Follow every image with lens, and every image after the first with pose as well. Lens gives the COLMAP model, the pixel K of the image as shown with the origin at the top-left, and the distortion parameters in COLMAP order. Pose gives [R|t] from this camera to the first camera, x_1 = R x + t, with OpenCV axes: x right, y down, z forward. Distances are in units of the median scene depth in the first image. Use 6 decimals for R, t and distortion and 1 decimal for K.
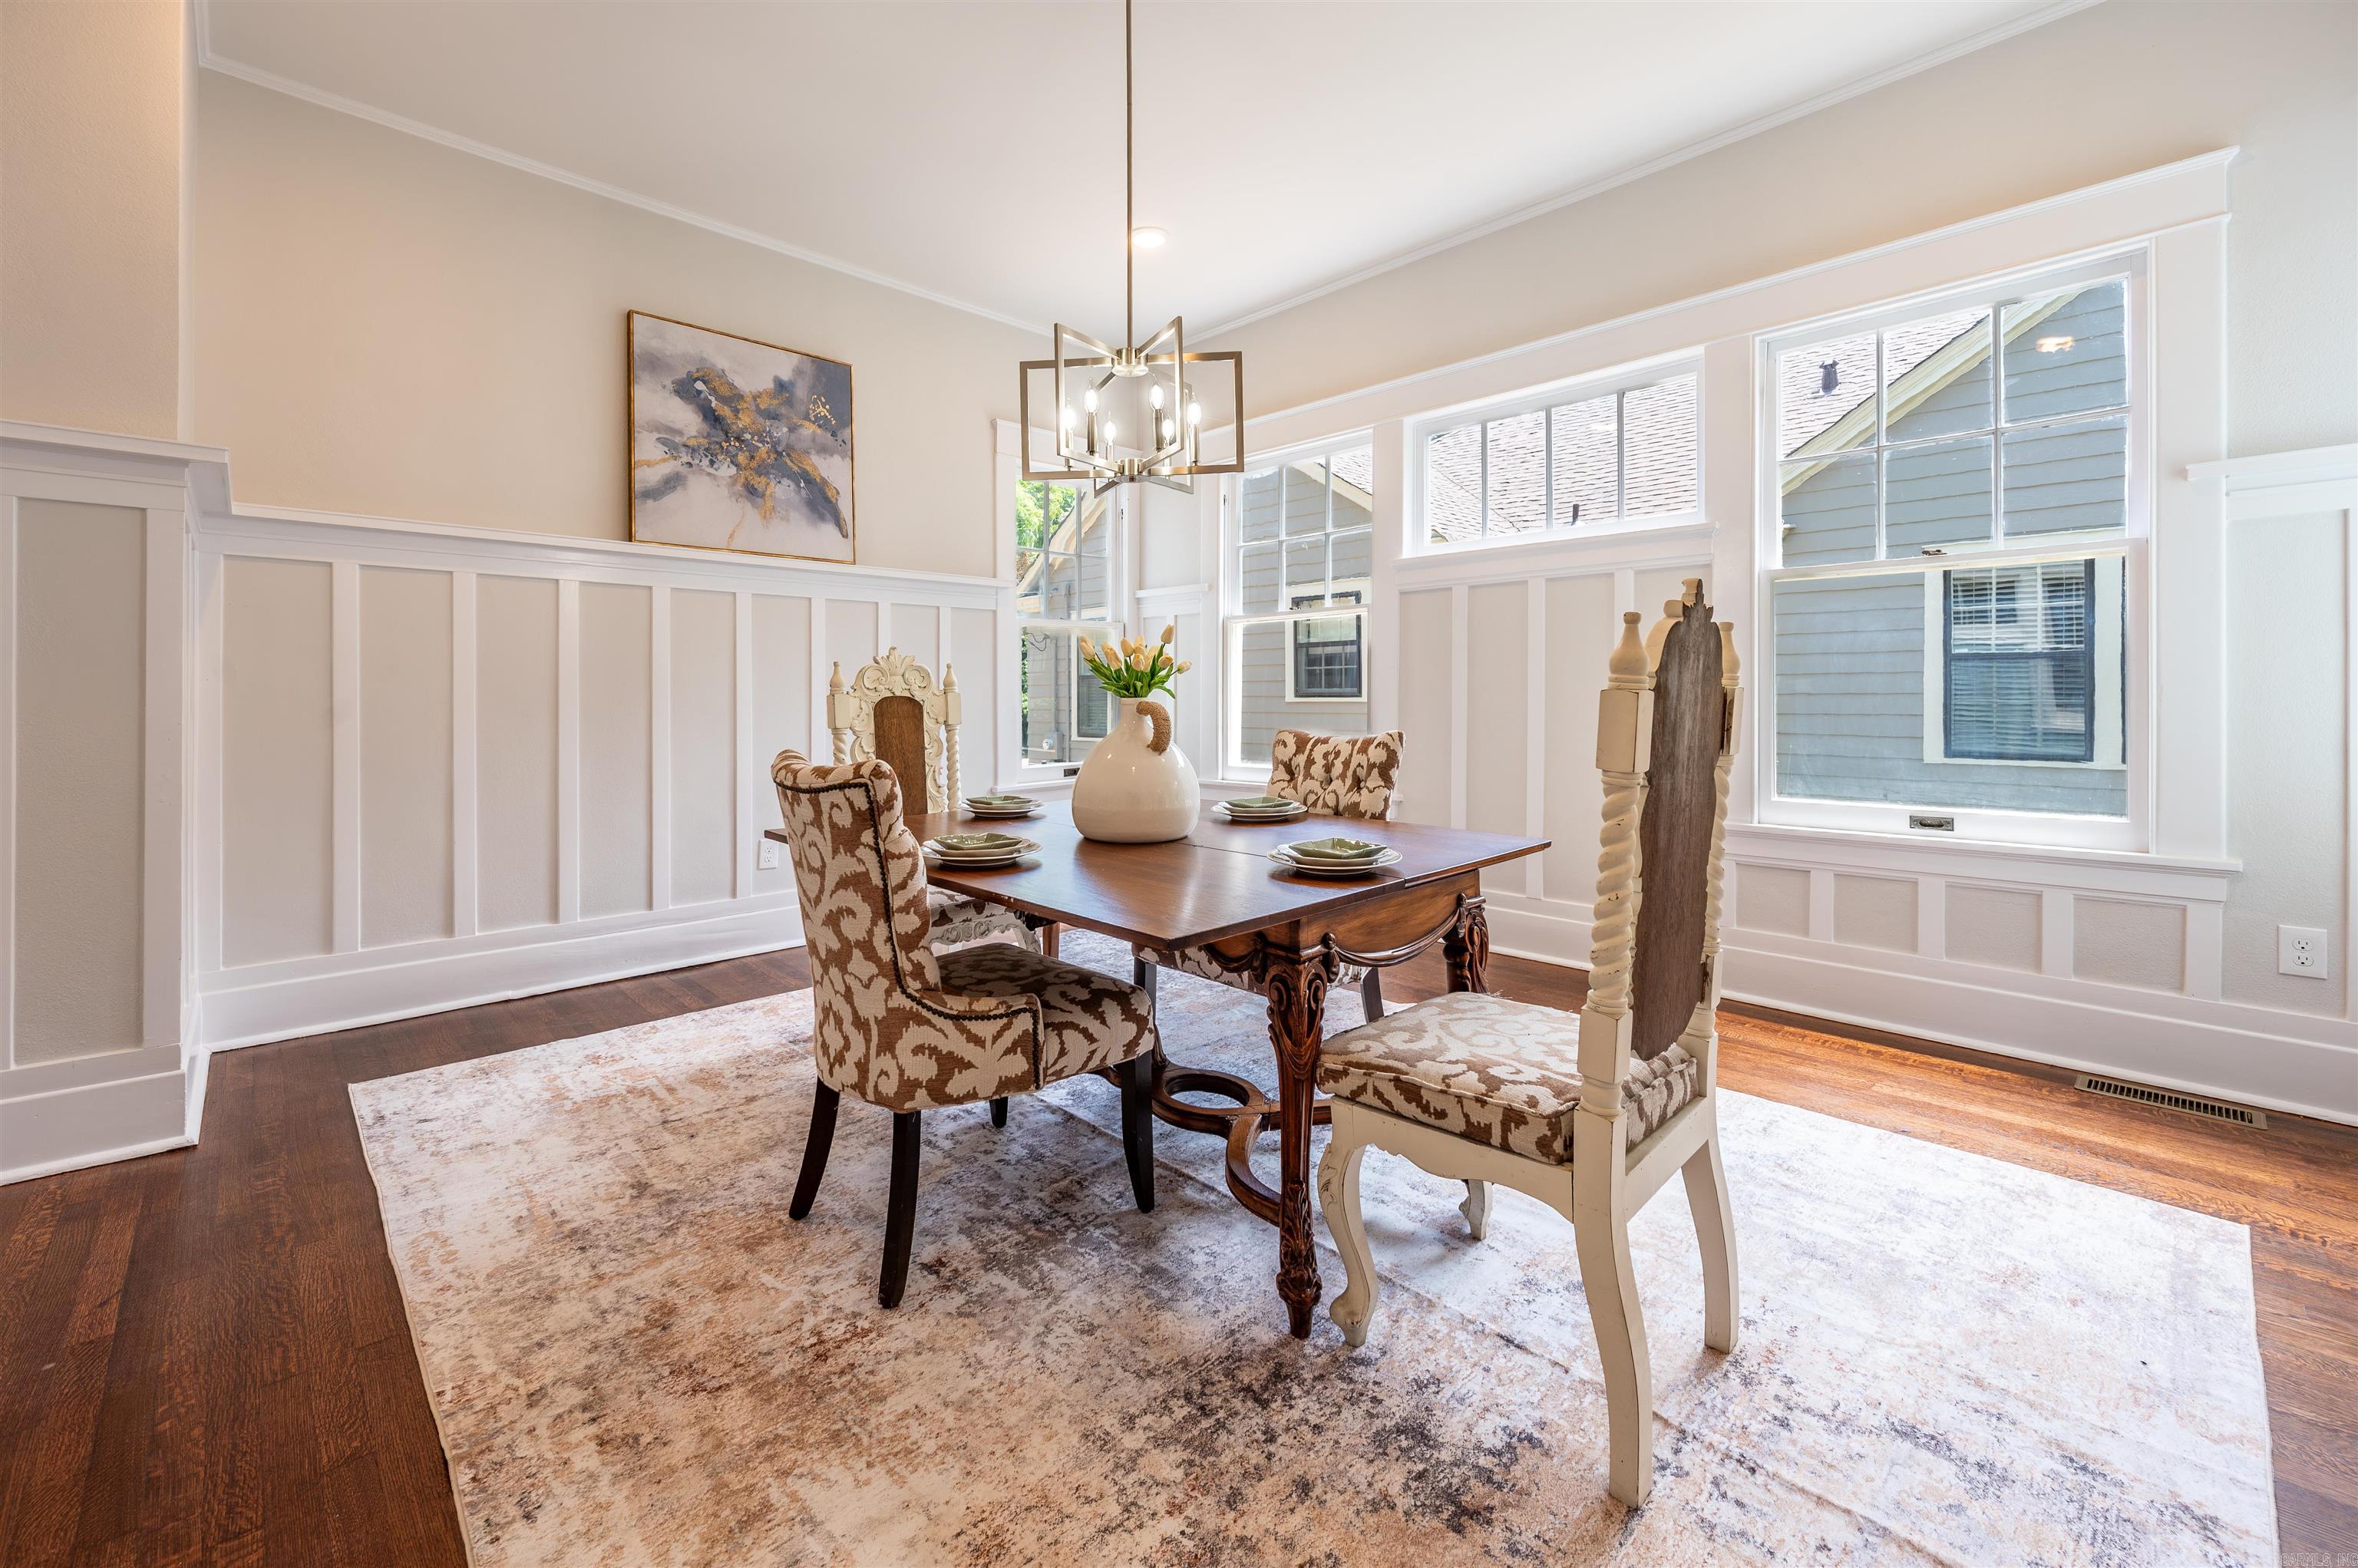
lens RADIAL K [[968.1, 0, 1182.1], [0, 968.1, 690.2], [0, 0, 1]] dist [0.000288, -0.000190]
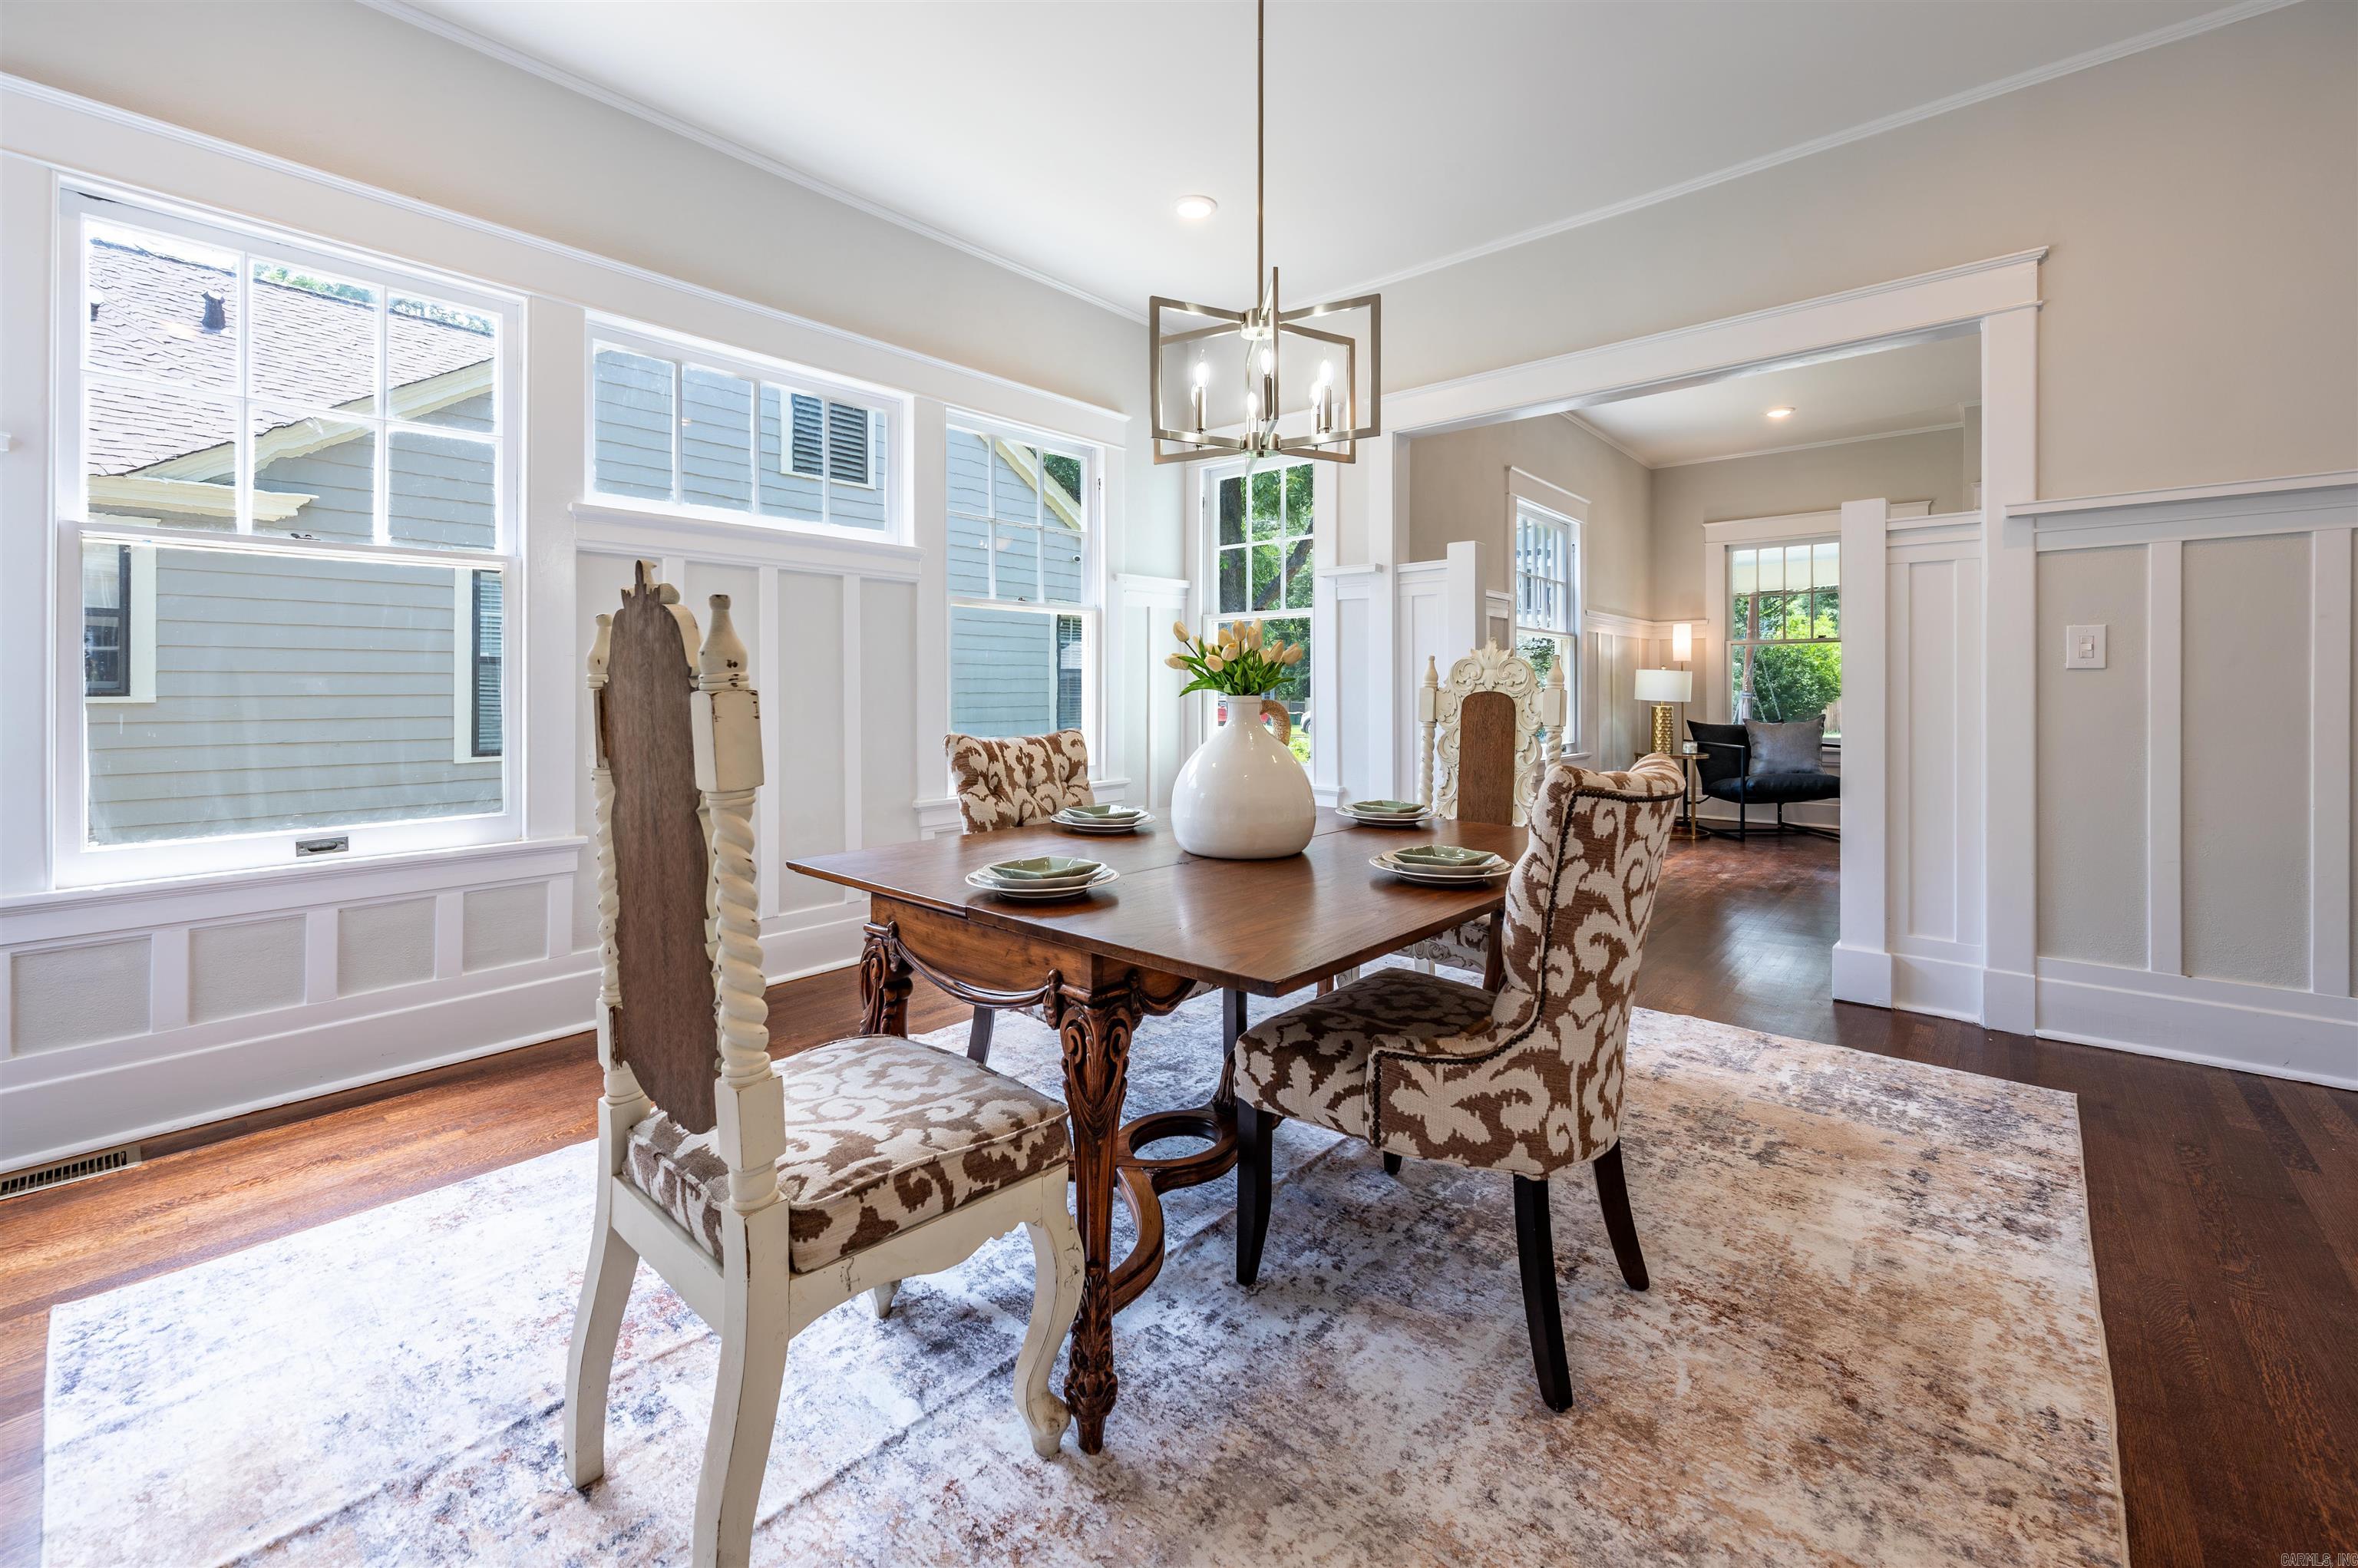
lens RADIAL K [[968.1, 0, 1182.1], [0, 968.1, 690.2], [0, 0, 1]] dist [0.000288, -0.000190]
pose [[-0.082450, 0.009868, 0.996546, -1.283397], [0.007461, 0.999929, -0.009284, 0.020549], [-0.996567, 0.006670, -0.082518, 1.565242]]
